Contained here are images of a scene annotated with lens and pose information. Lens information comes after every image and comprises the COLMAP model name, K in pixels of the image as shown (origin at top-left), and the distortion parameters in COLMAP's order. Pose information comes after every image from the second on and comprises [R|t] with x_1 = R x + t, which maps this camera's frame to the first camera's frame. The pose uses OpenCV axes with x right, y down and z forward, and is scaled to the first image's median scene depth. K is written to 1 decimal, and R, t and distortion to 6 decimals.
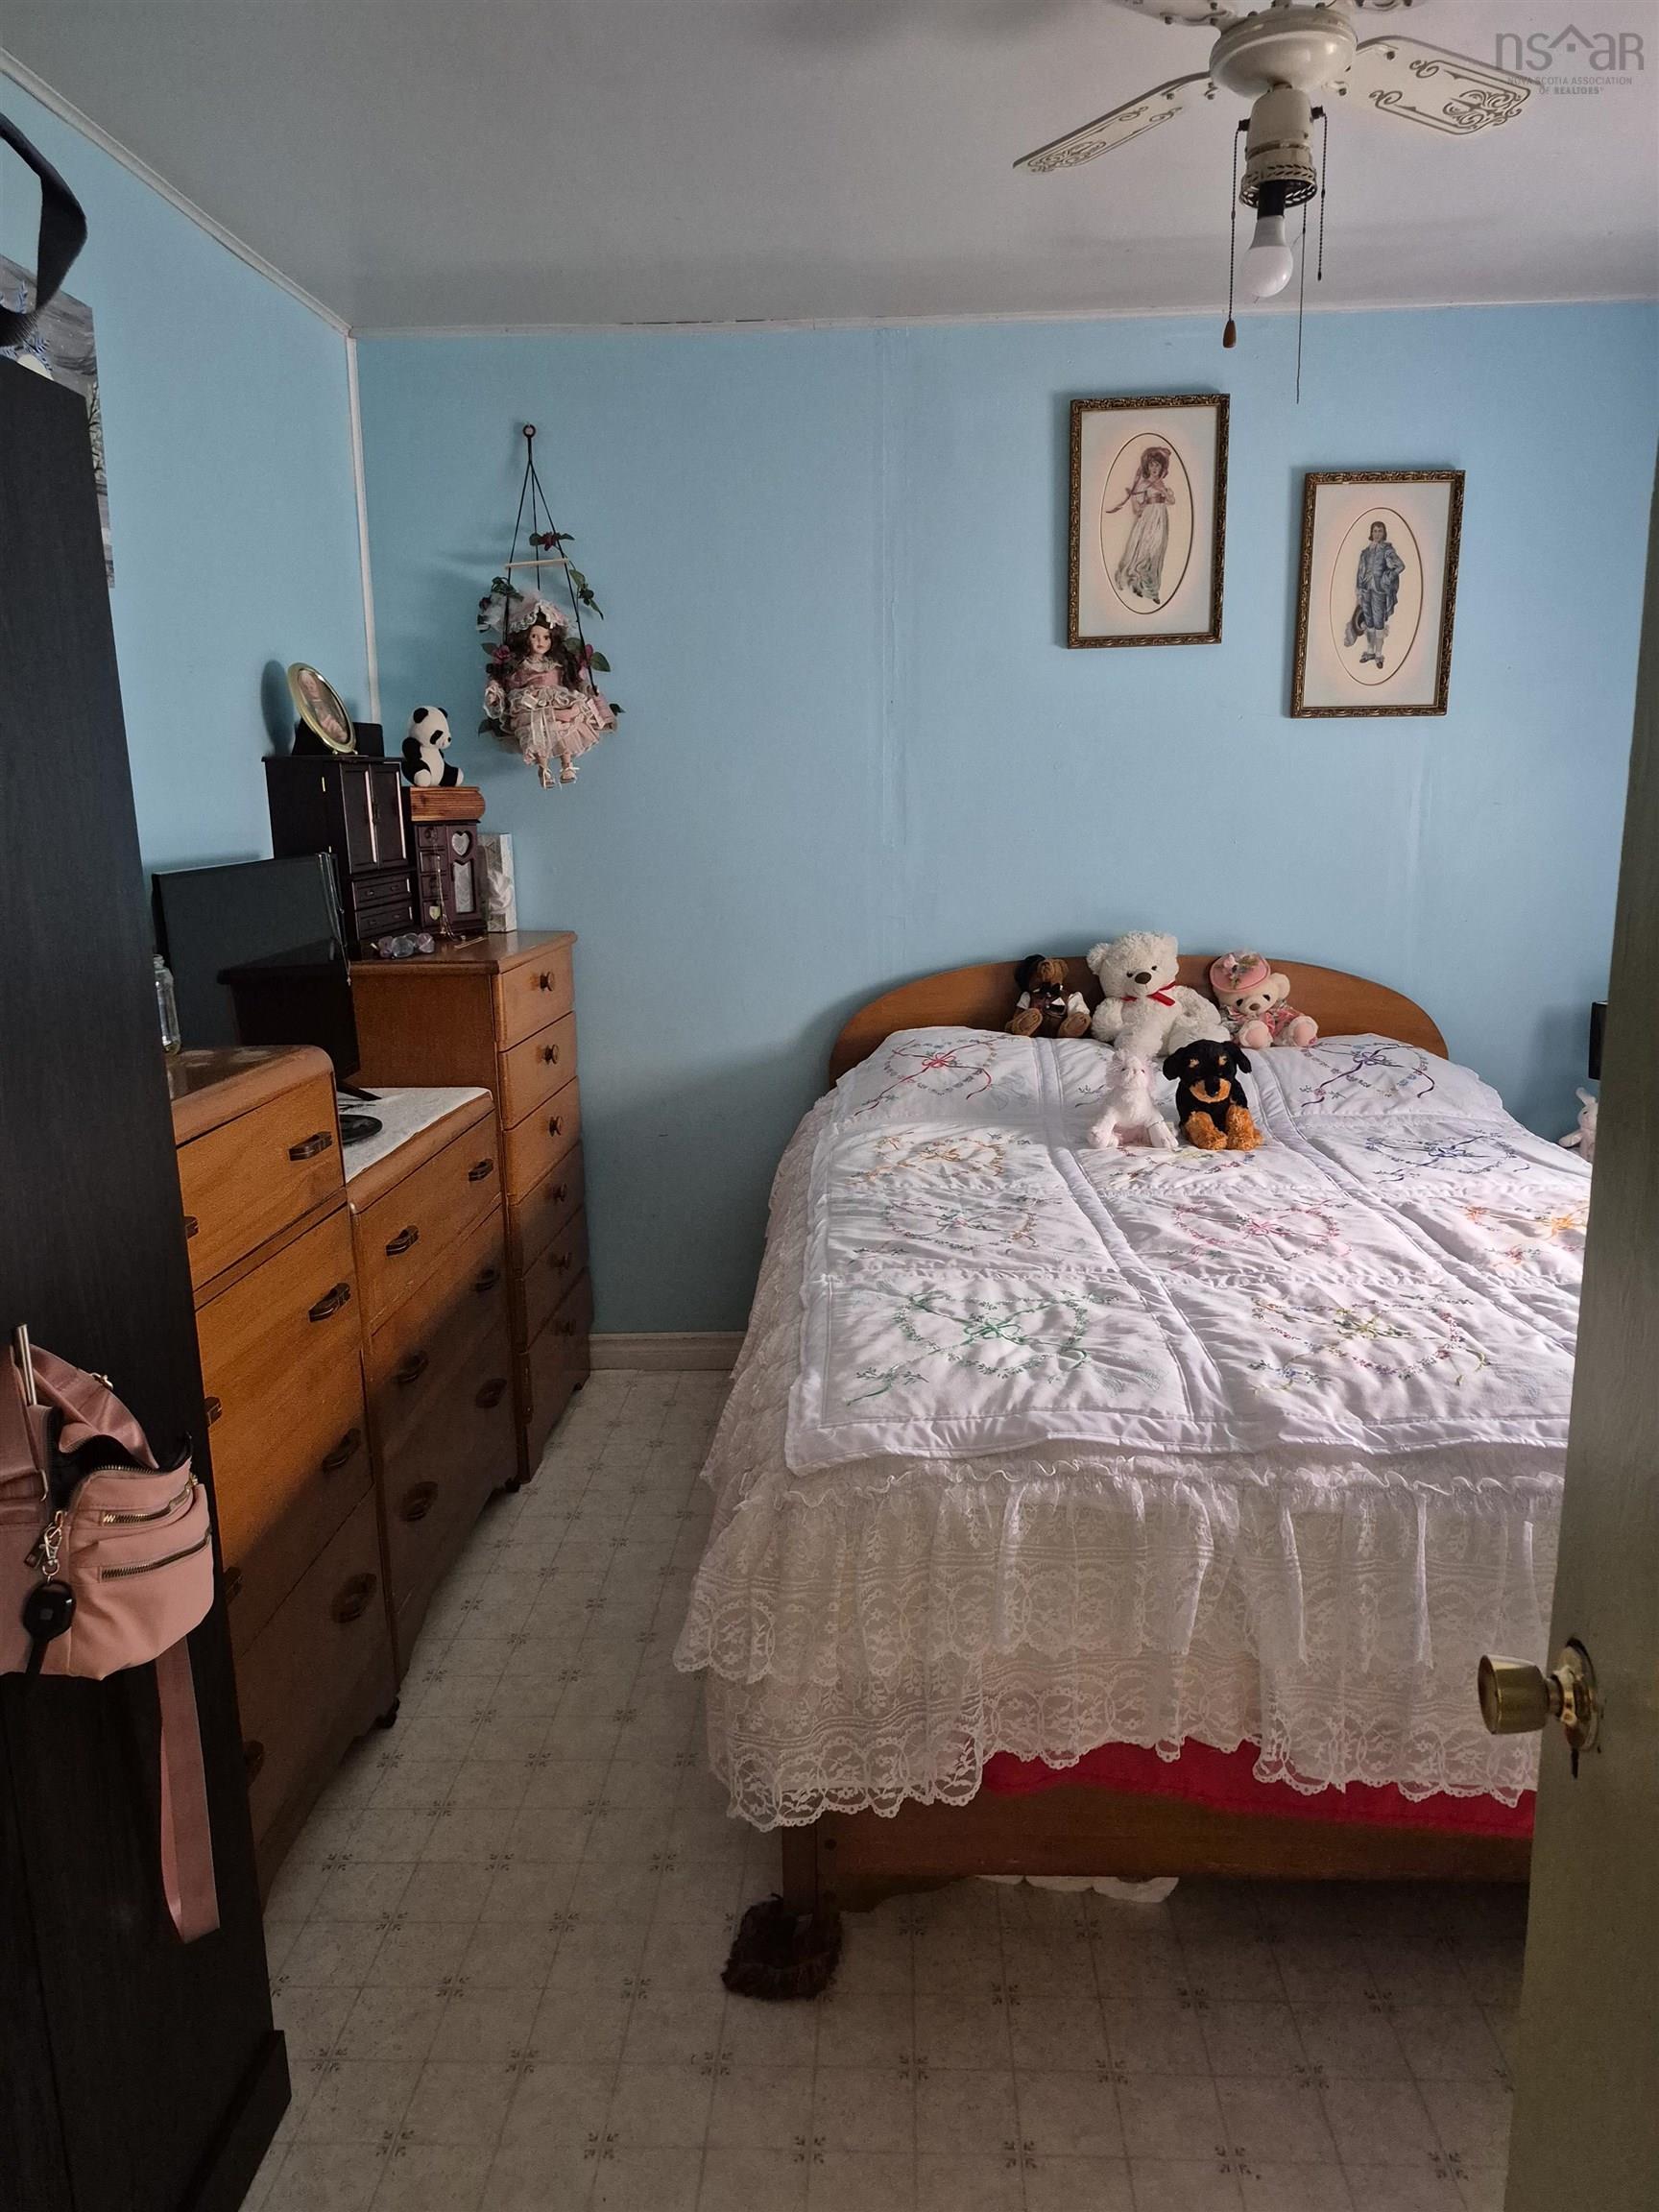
lens RADIAL K [[1532.7, 0, 860.7], [0, 1532.7, 1078.6], [0, 0, 1]] dist [0.093265, -0.110502]
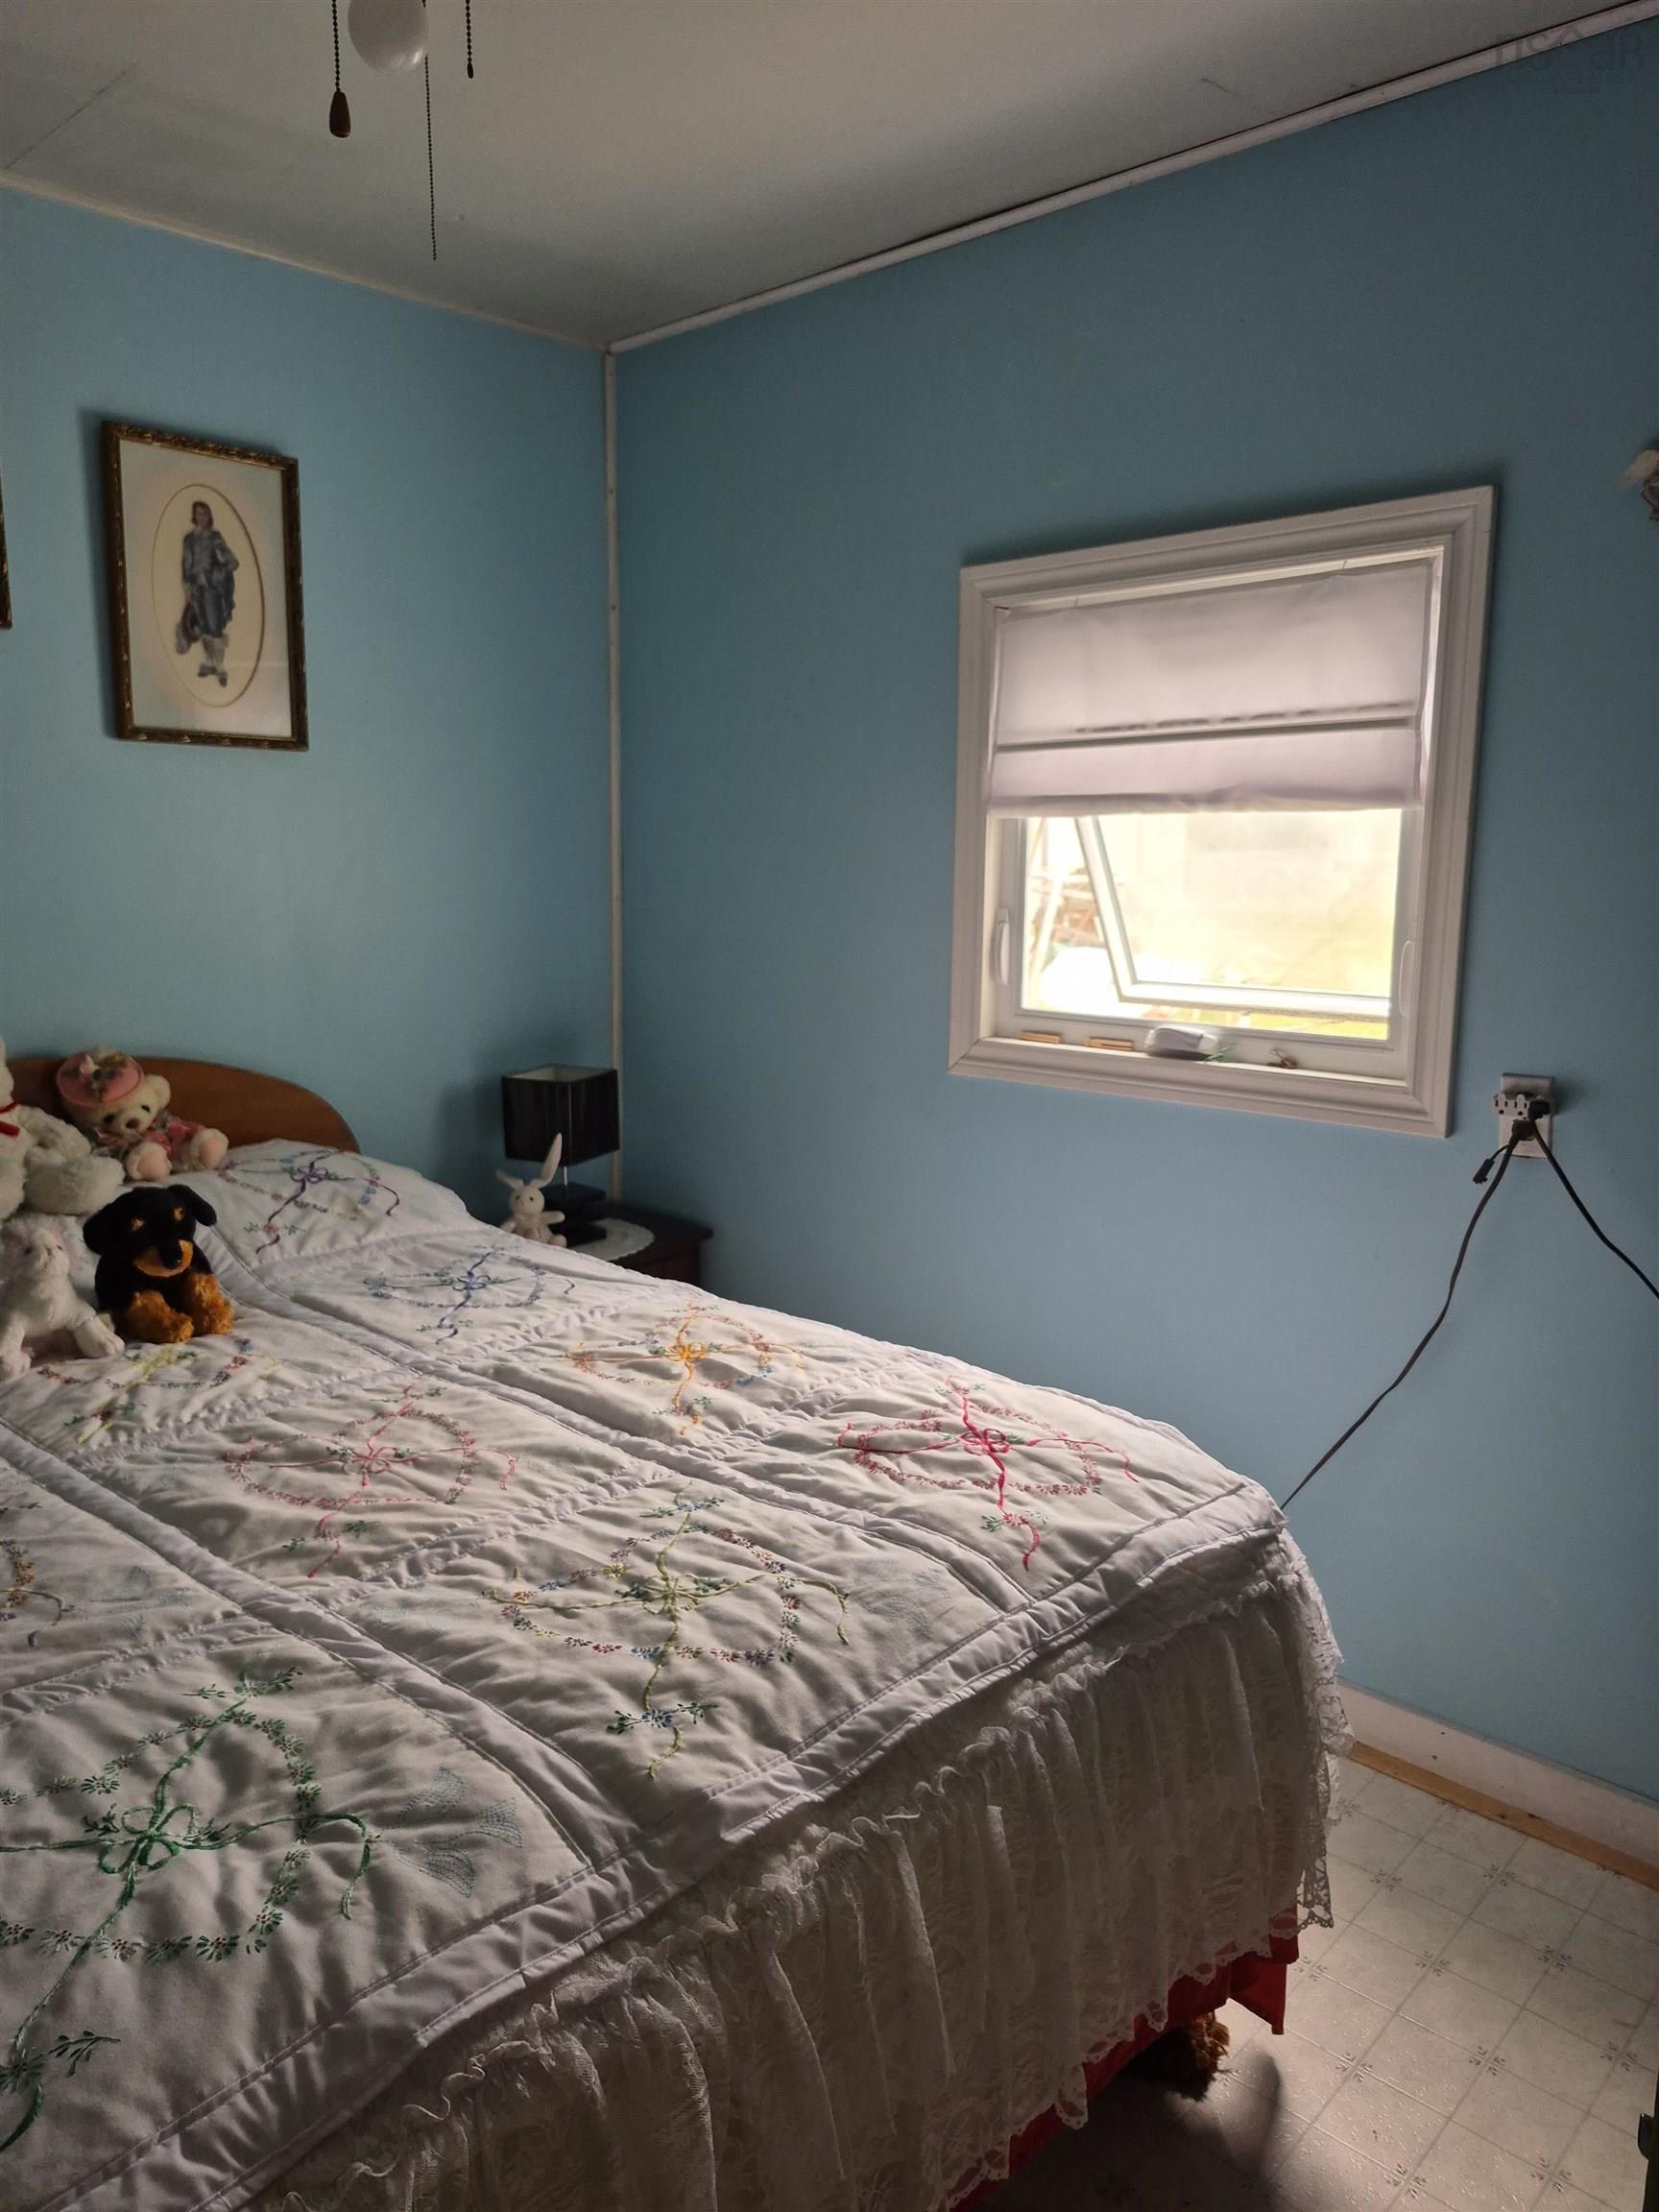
lens RADIAL K [[1532.7, 0, 886.3], [0, 1532.7, 1103.9], [0, 0, 1]] dist [0.093265, -0.110502]
pose [[0.657672, -0.103807, 0.746118, -0.107430], [0.113936, 0.992773, 0.037694, -0.070620], [-0.744639, 0.060219, 0.664746, 0.379182]]
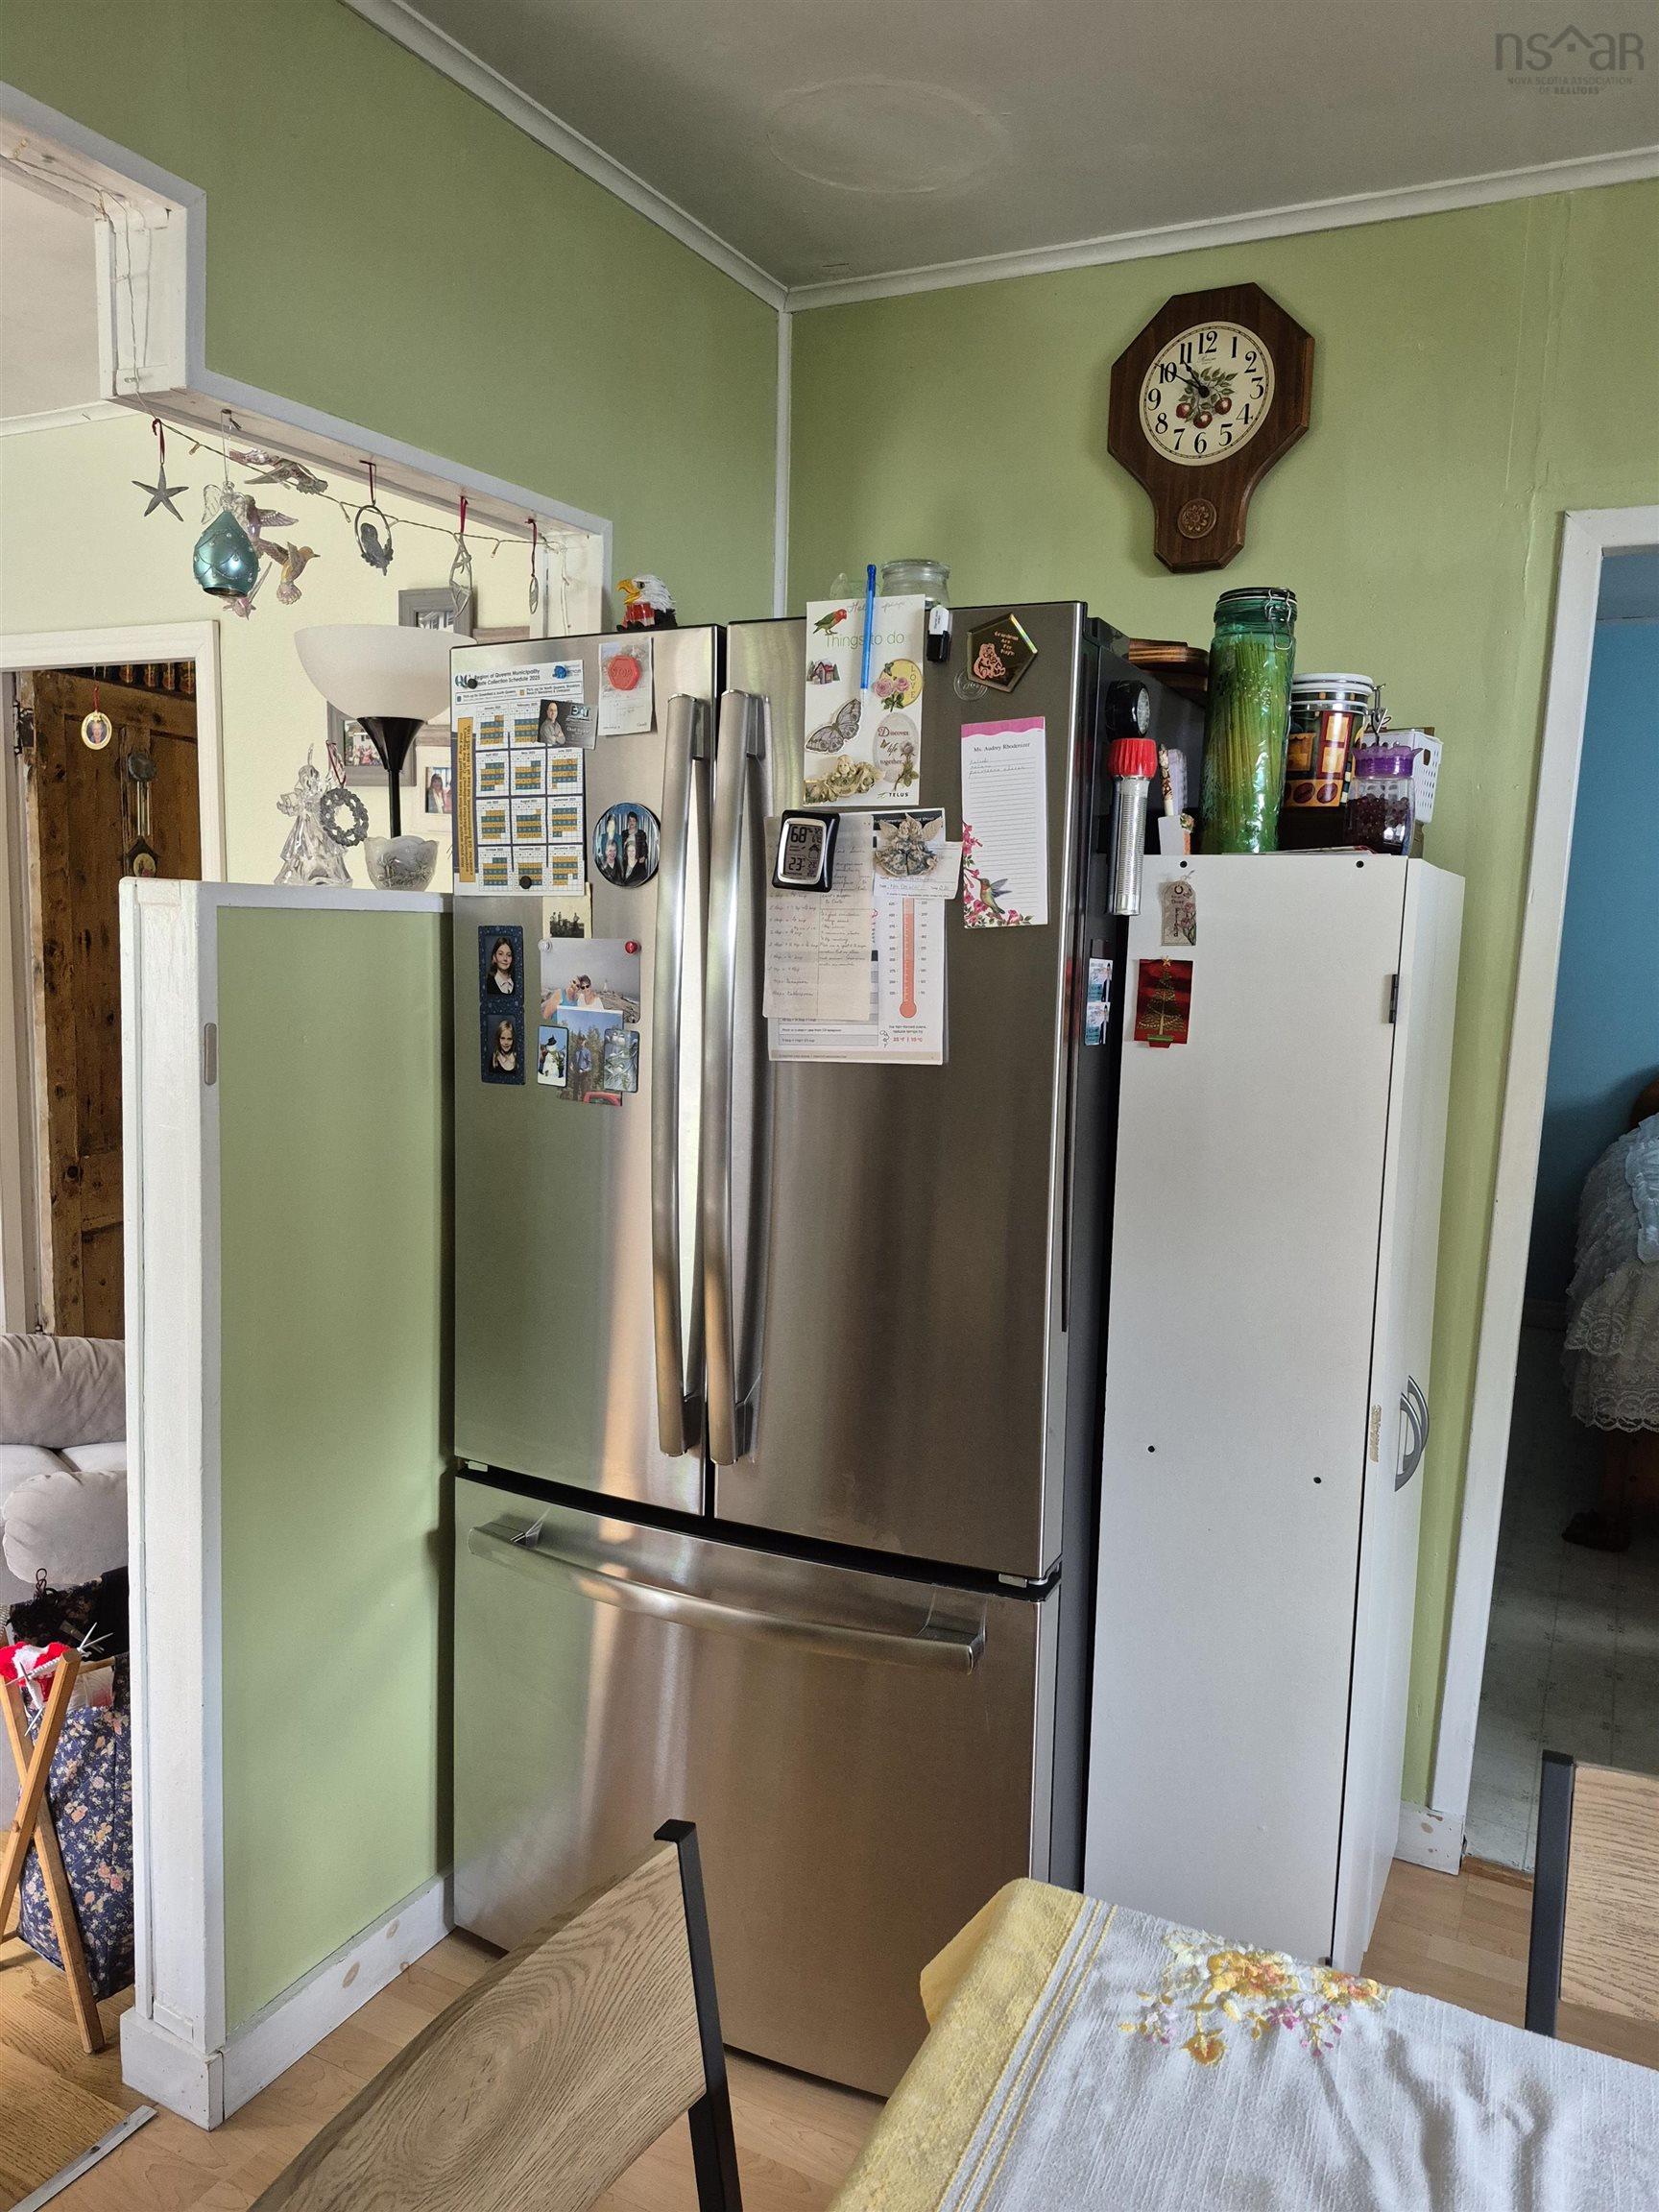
lens RADIAL K [[1532.7, 0, 833.3], [0, 1532.7, 1108.7], [0, 0, 1]] dist [0.093265, -0.110502]
pose [[0.900333, 0.110667, -0.420896, -0.122159], [-0.134139, 0.990609, -0.026472, 0.191593], [0.414014, 0.080292, 0.906722, -0.993203]]
